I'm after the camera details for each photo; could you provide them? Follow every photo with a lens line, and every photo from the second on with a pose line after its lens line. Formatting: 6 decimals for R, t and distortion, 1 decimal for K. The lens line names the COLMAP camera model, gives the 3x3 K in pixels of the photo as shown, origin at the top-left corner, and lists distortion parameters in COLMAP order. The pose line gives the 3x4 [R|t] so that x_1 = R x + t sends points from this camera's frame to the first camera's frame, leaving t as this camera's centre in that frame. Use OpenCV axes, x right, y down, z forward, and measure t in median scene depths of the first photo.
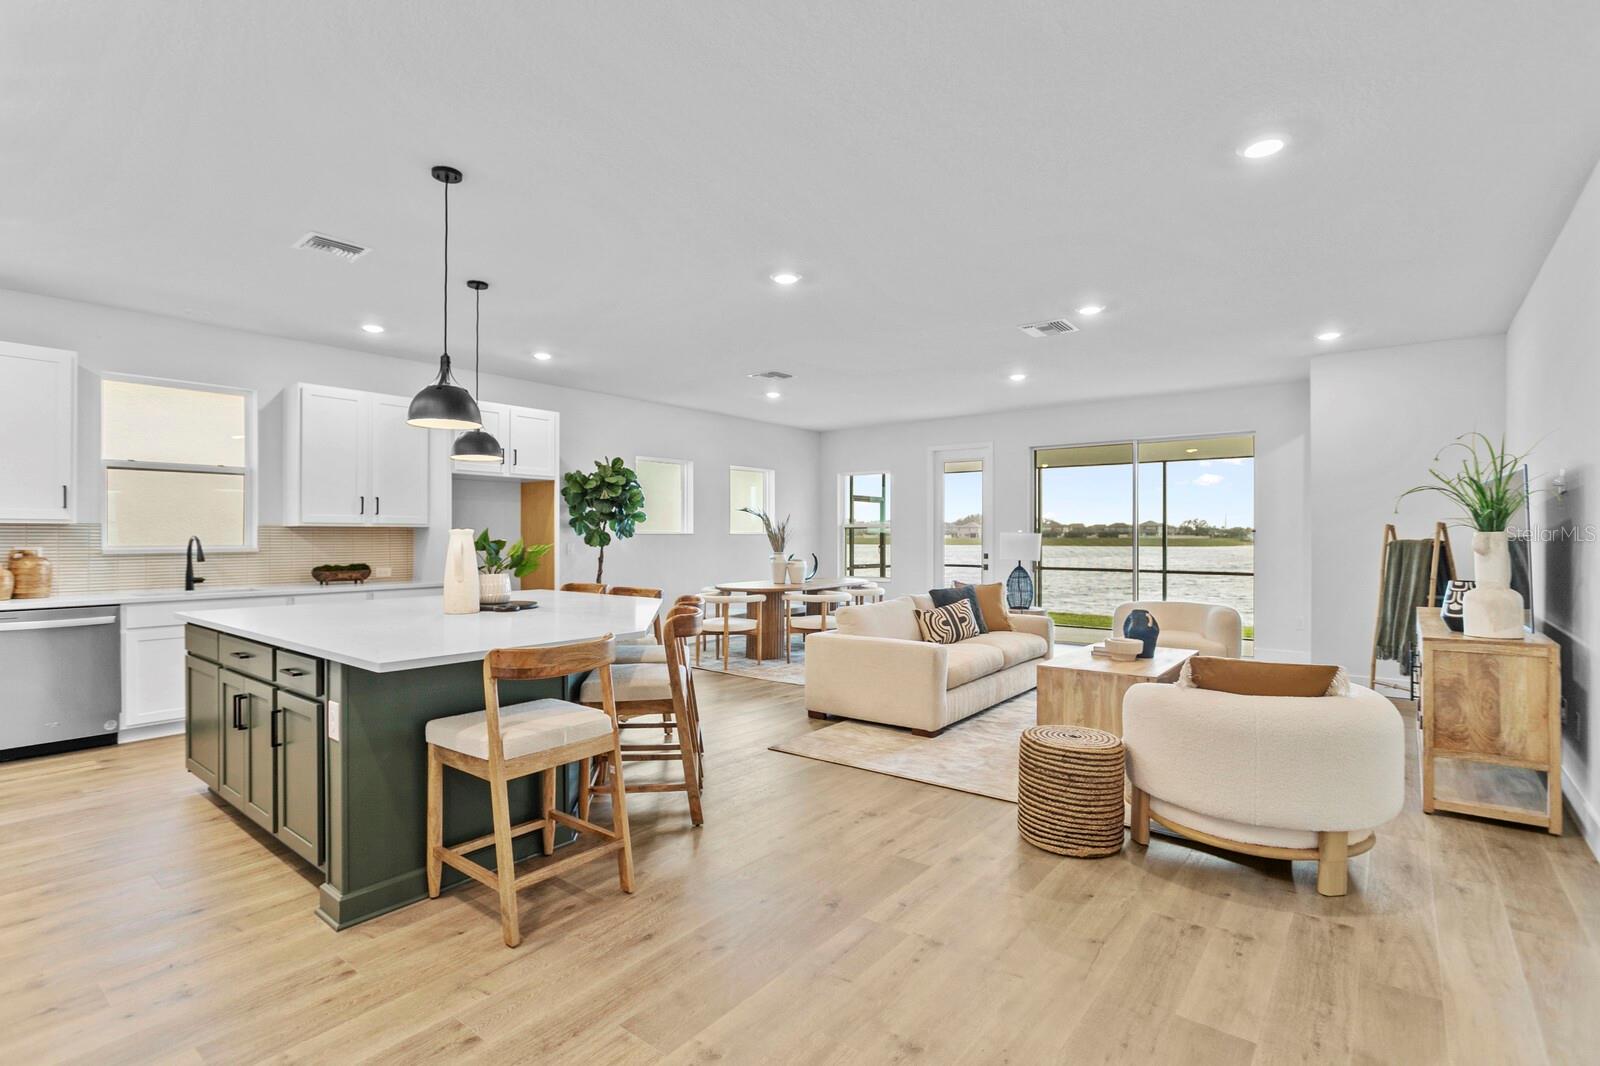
lens RADIAL K [[761.7, 0, 793.0], [0, 761.7, 531.9], [0, 0, 1]] dist [-0.016490, 0.004807]
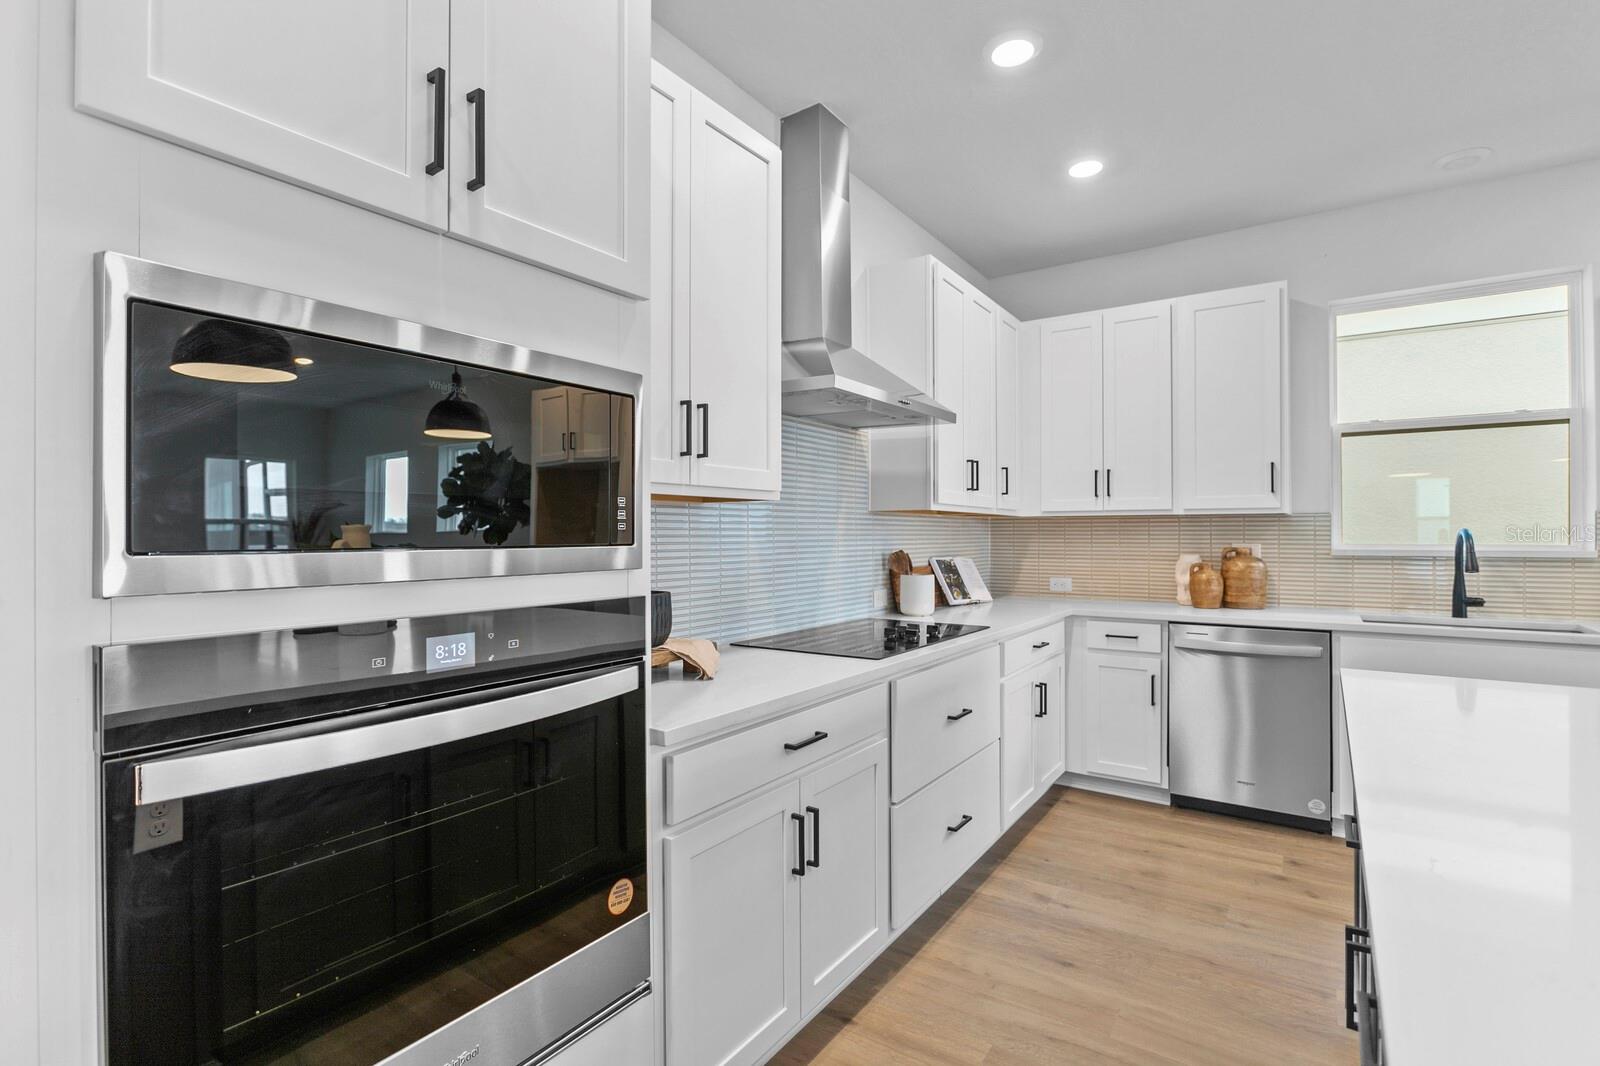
lens RADIAL K [[761.7, 0, 779.7], [0, 761.7, 530.9], [0, 0, 1]] dist [-0.016490, 0.004807]
pose [[0.056212, -0.004313, -0.998410, -0.222997], [0.006650, 0.999970, -0.003946, 0.005686], [0.998397, -0.006417, 0.056239, 0.427811]]
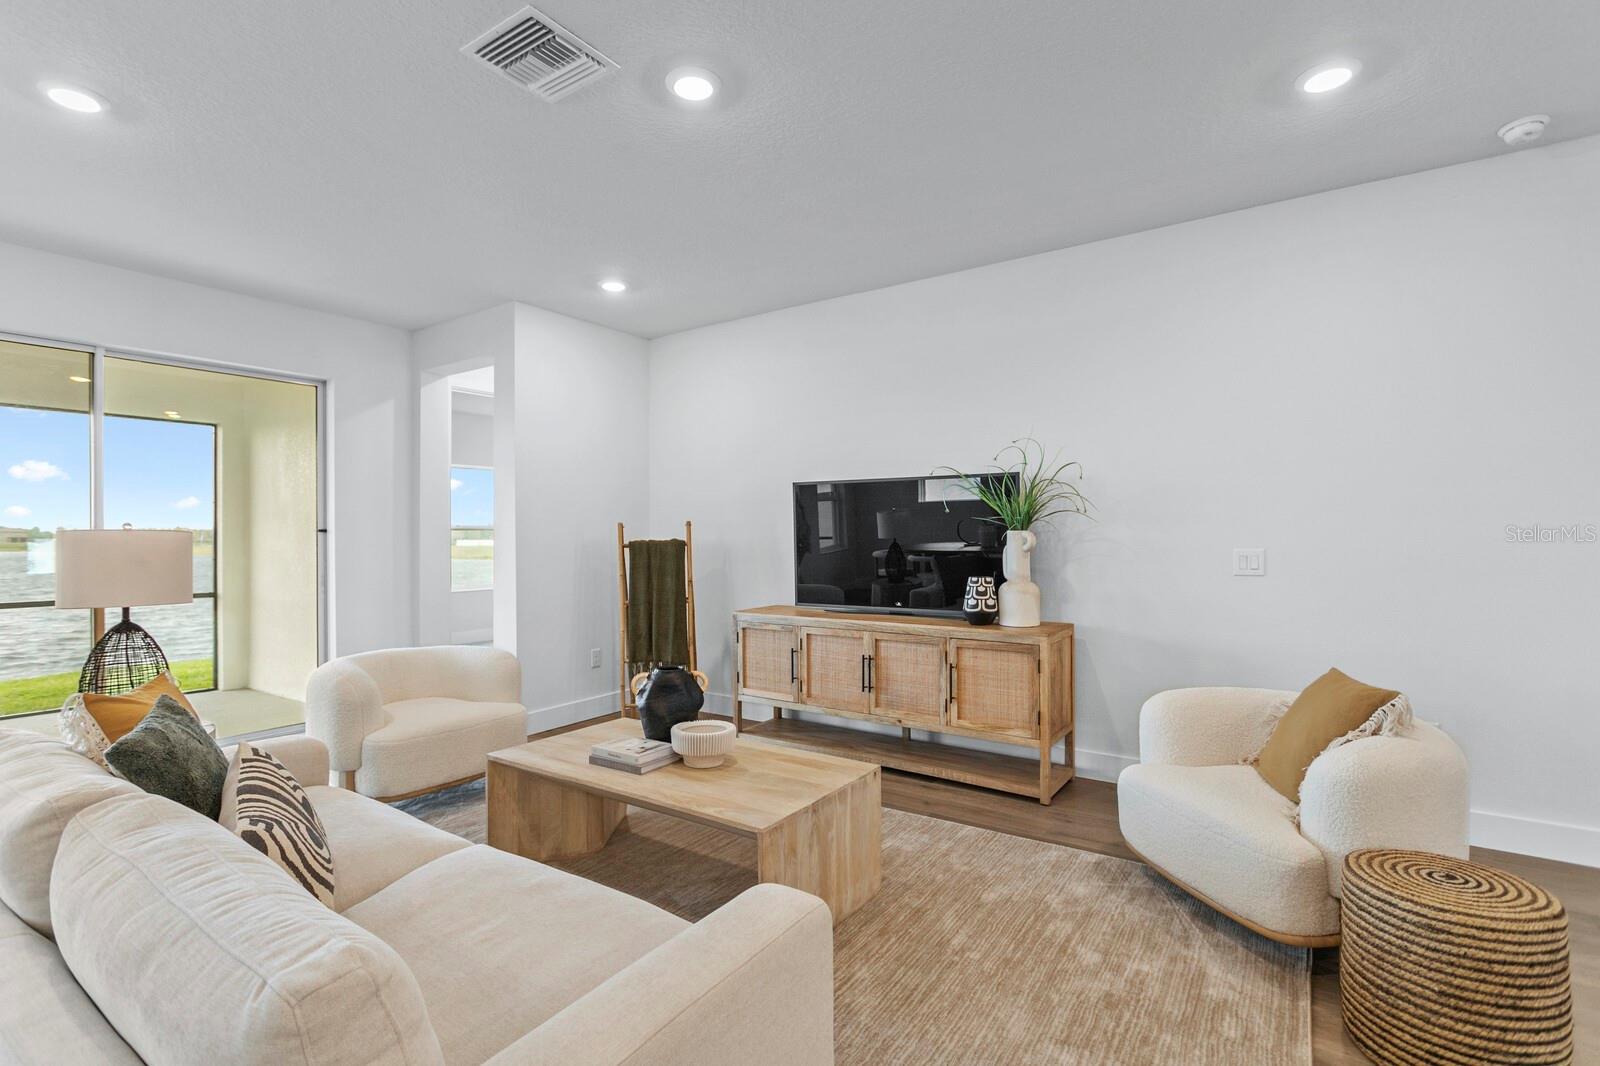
lens RADIAL K [[761.7, 0, 780.1], [0, 761.7, 536.8], [0, 0, 1]] dist [-0.016490, 0.004807]
pose [[-0.062631, -0.000728, 0.998037, -0.112449], [-0.001106, 0.999999, 0.000660, 0.006124], [-0.998036, -0.001063, -0.062631, 0.987608]]
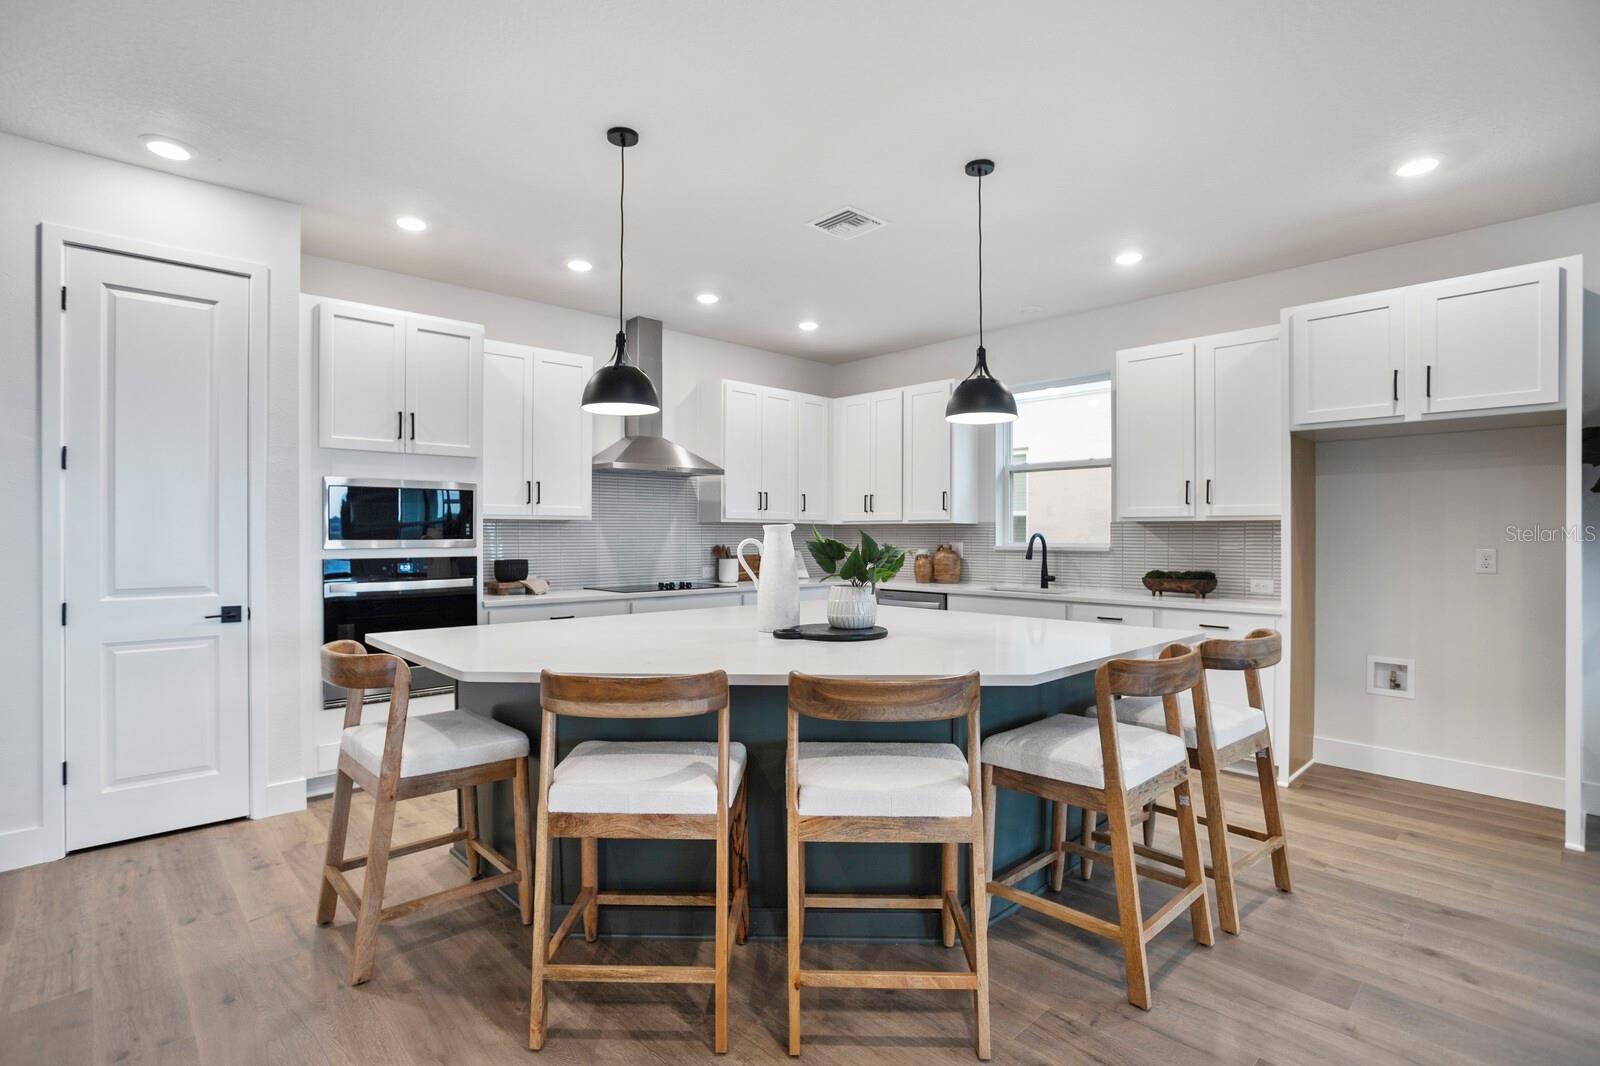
lens RADIAL K [[761.7, 0, 777.4], [0, 761.7, 533.3], [0, 0, 1]] dist [-0.016490, 0.004807]
pose [[-0.154765, 0.000140, -0.987951, 0.266720], [0.003823, 0.999993, -0.000457, 0.004343], [0.987944, -0.003848, -0.154764, 0.841750]]
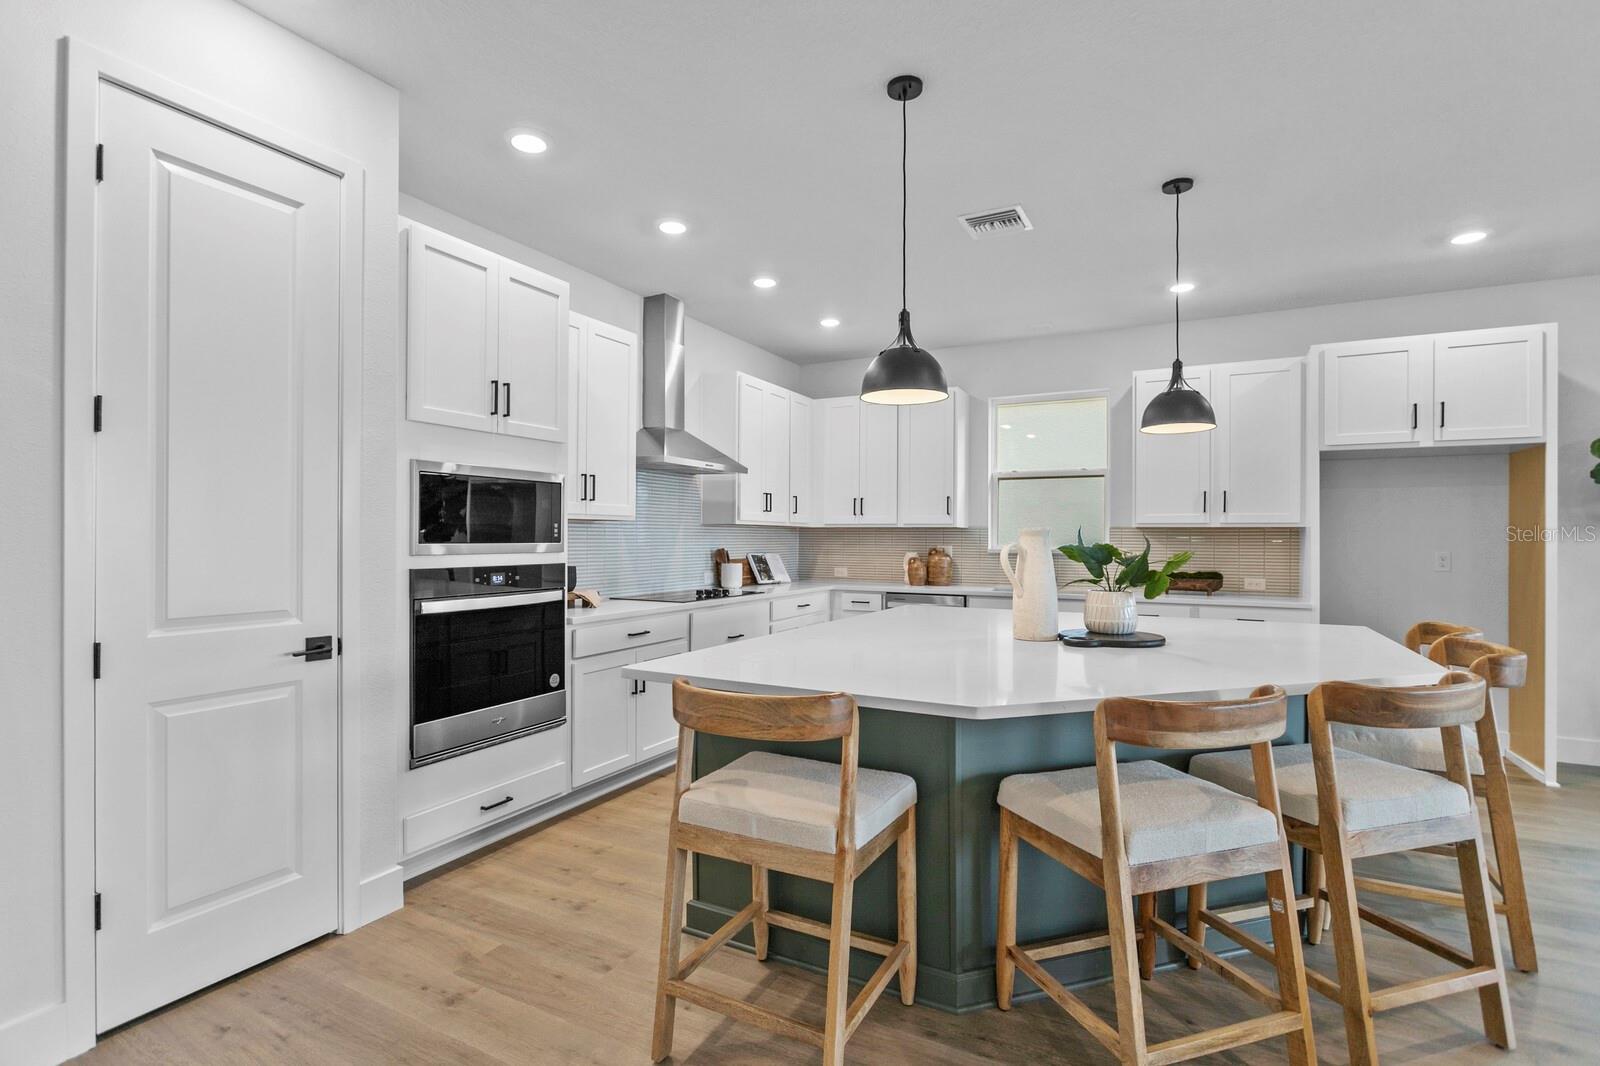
lens RADIAL K [[761.7, 0, 782.3], [0, 761.7, 532.9], [0, 0, 1]] dist [-0.016490, 0.004807]
pose [[0.175661, -0.004150, -0.984442, 0.198271], [-0.000076, 0.999991, -0.004229, 0.003510], [0.984451, 0.000817, 0.175659, 0.465795]]
